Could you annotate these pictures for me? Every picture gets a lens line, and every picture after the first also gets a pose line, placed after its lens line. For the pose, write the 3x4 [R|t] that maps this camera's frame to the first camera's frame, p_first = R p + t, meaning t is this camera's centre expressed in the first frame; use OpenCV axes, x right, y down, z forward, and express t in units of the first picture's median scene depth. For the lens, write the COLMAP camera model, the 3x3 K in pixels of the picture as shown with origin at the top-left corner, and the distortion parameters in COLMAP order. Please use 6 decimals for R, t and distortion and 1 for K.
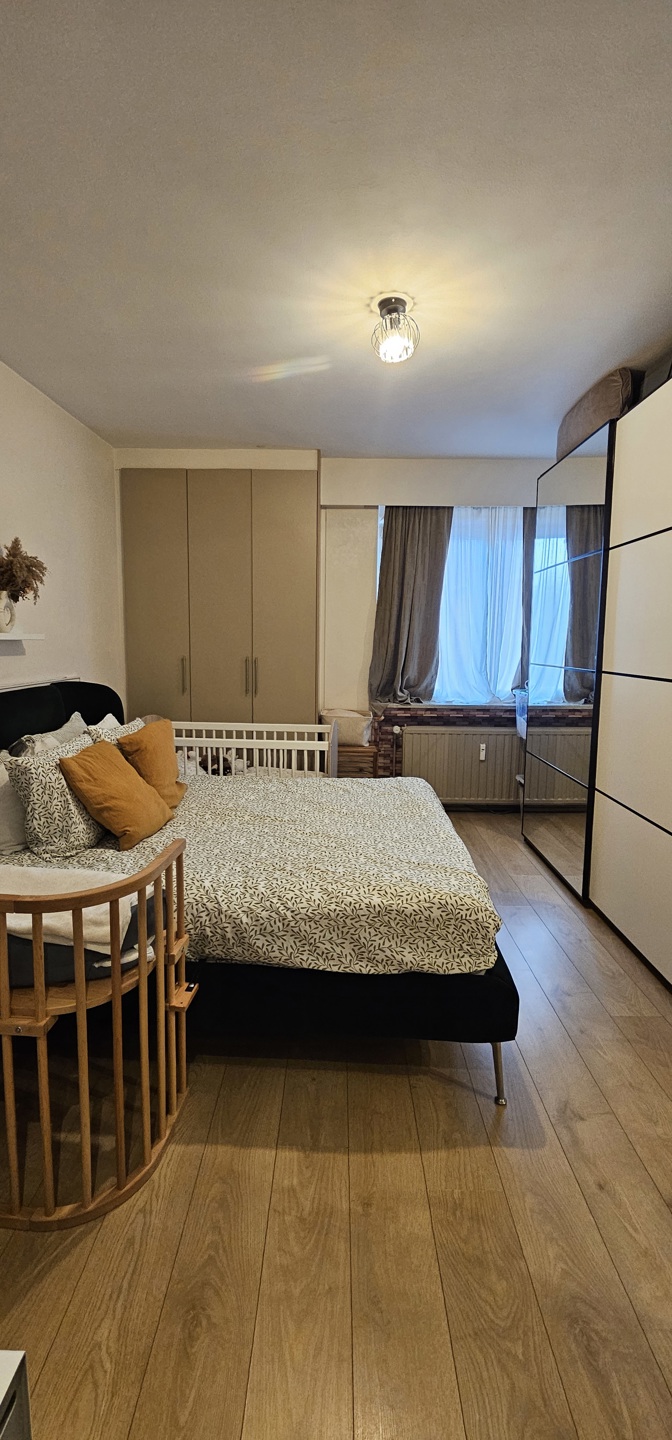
lens RADIAL K [[589.9, 0, 326.6], [0, 589.9, 712.2], [0, 0, 1]] dist [-0.005084, -0.000008]
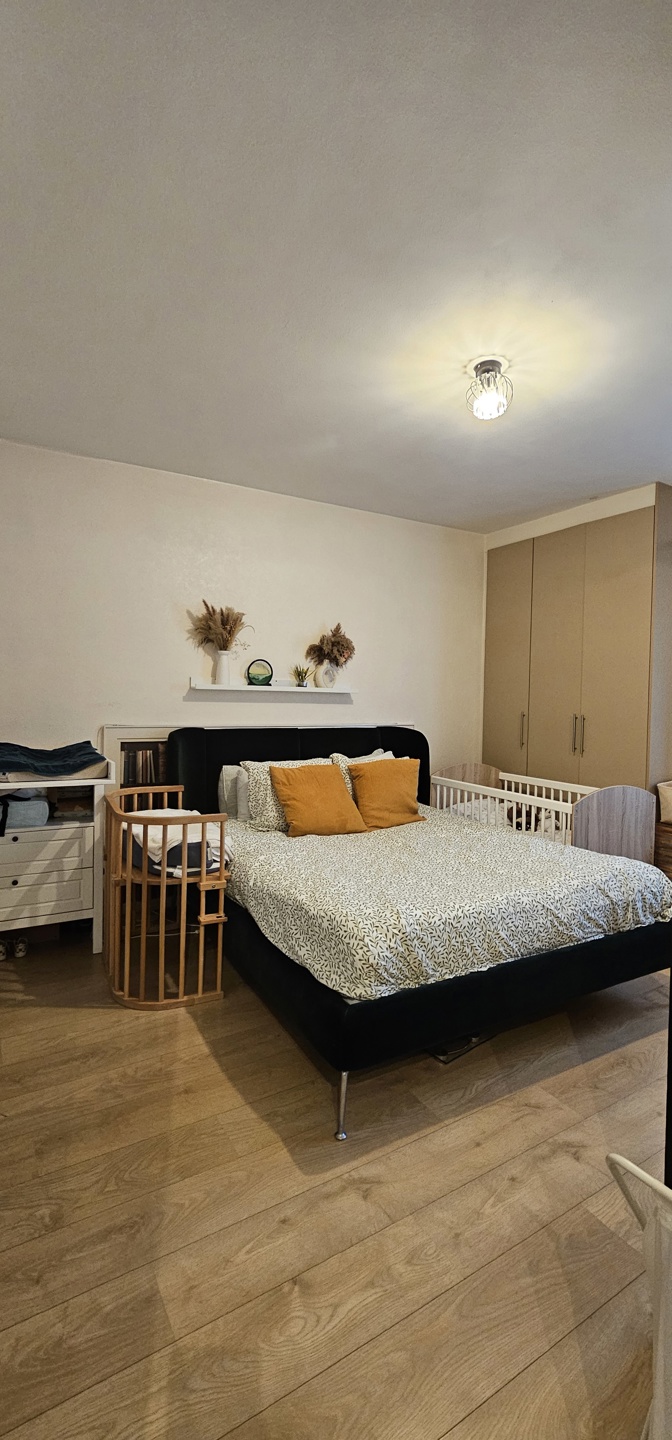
lens RADIAL K [[589.9, 0, 321.0], [0, 589.9, 717.3], [0, 0, 1]] dist [-0.005084, -0.000008]
pose [[0.526934, 0.028365, -0.849433, 1.111735], [-0.122940, 0.991475, -0.043156, 0.005536], [0.840967, 0.127170, 0.525929, 0.362422]]
